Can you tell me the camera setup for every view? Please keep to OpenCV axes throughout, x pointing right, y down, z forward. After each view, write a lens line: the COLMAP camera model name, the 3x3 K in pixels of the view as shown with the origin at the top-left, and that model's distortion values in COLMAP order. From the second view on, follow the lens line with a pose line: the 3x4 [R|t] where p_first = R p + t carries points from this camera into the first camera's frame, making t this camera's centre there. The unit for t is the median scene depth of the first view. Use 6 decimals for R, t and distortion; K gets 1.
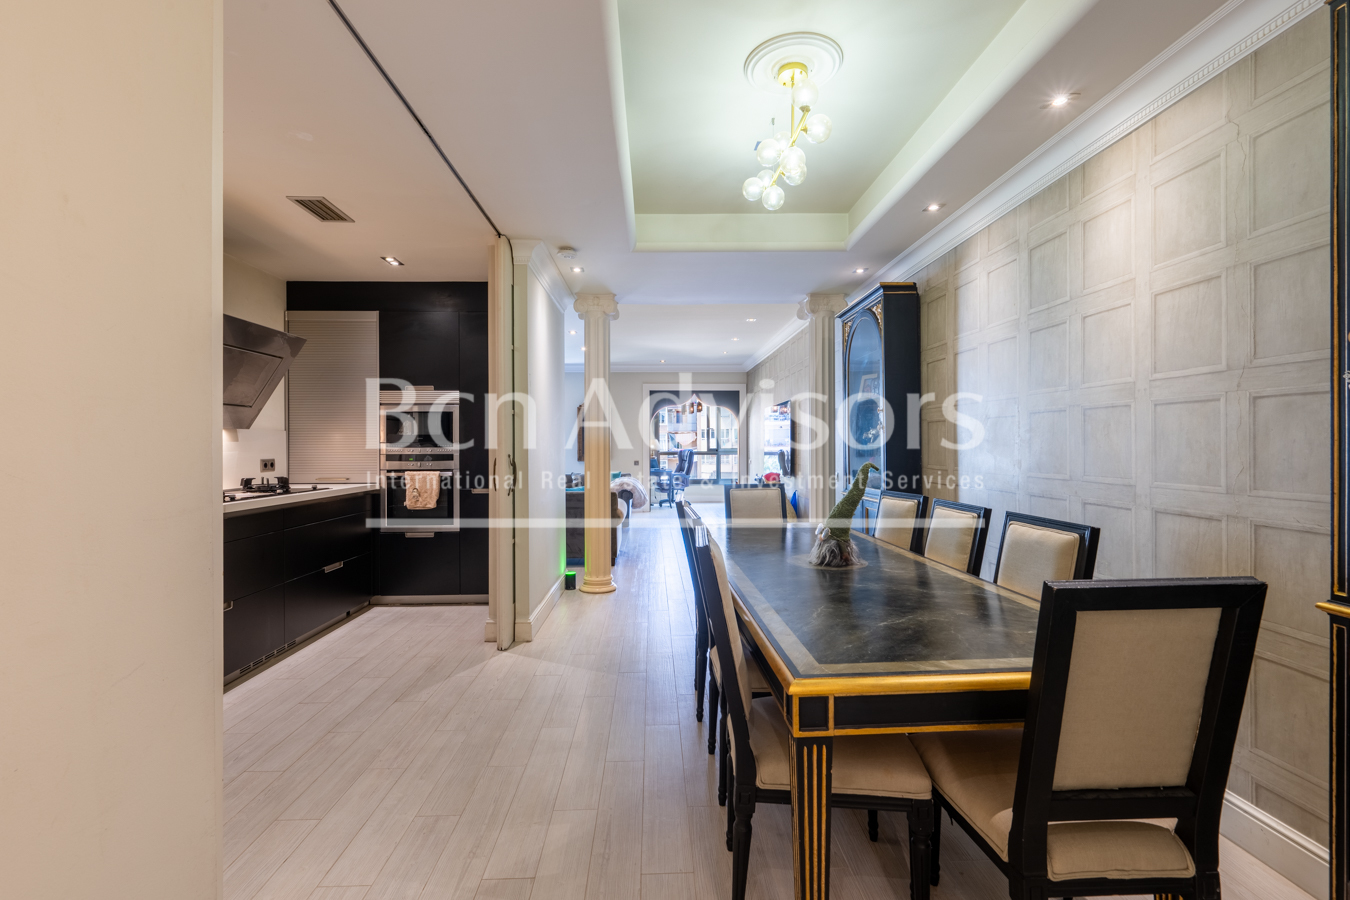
lens RADIAL K [[593.6, 0, 675.4], [0, 593.6, 443.7], [0, 0, 1]] dist [0.000577, -0.000474]
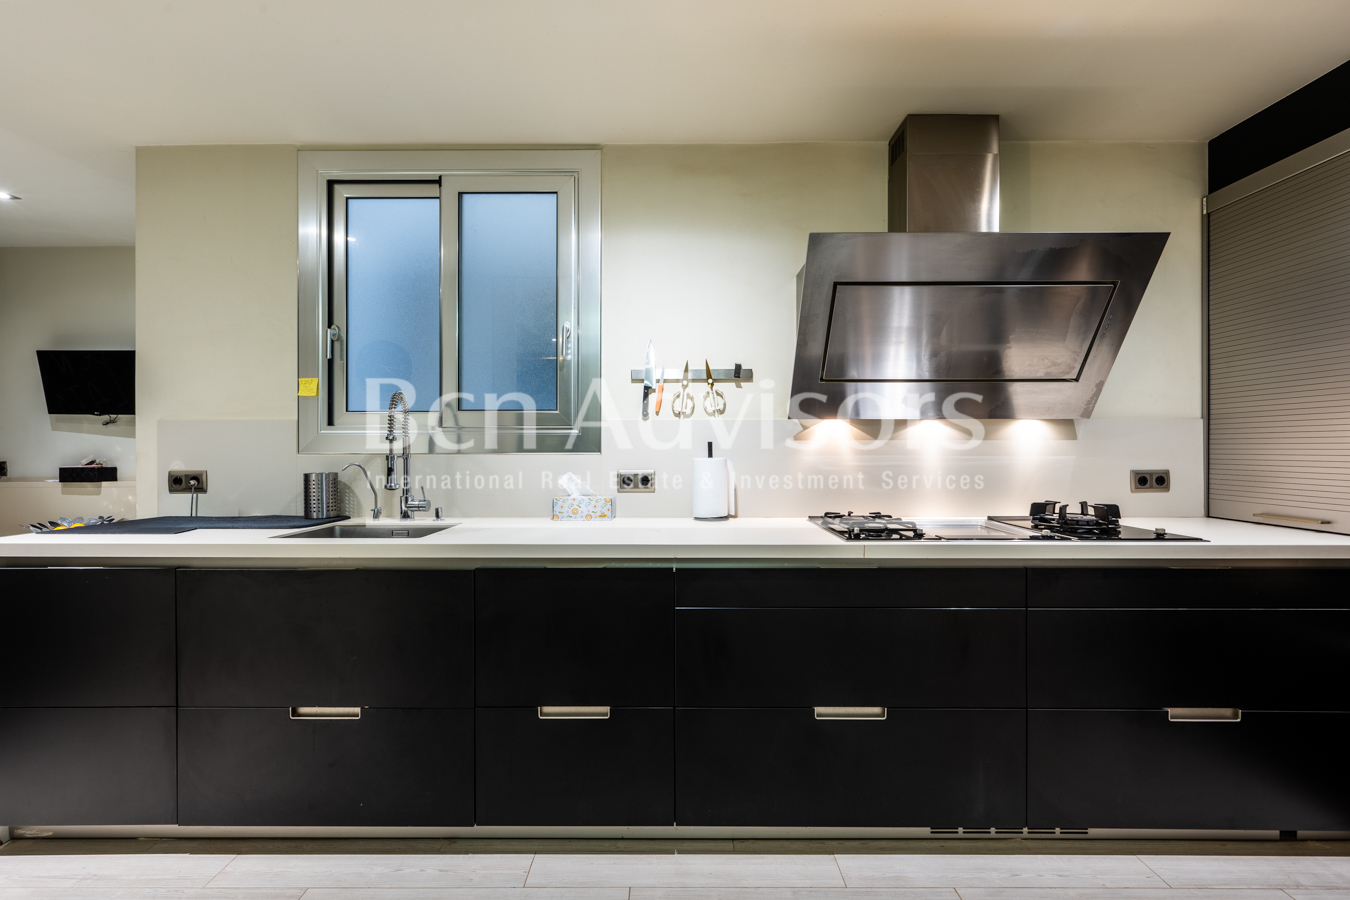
lens RADIAL K [[593.6, 0, 669.7], [0, 593.6, 450.3], [0, 0, 1]] dist [0.000577, -0.000474]
pose [[-0.048352, -0.003880, -0.998823, -0.156938], [0.005350, 0.999977, -0.004143, 0.010786], [0.998816, -0.005544, -0.048330, 0.907486]]
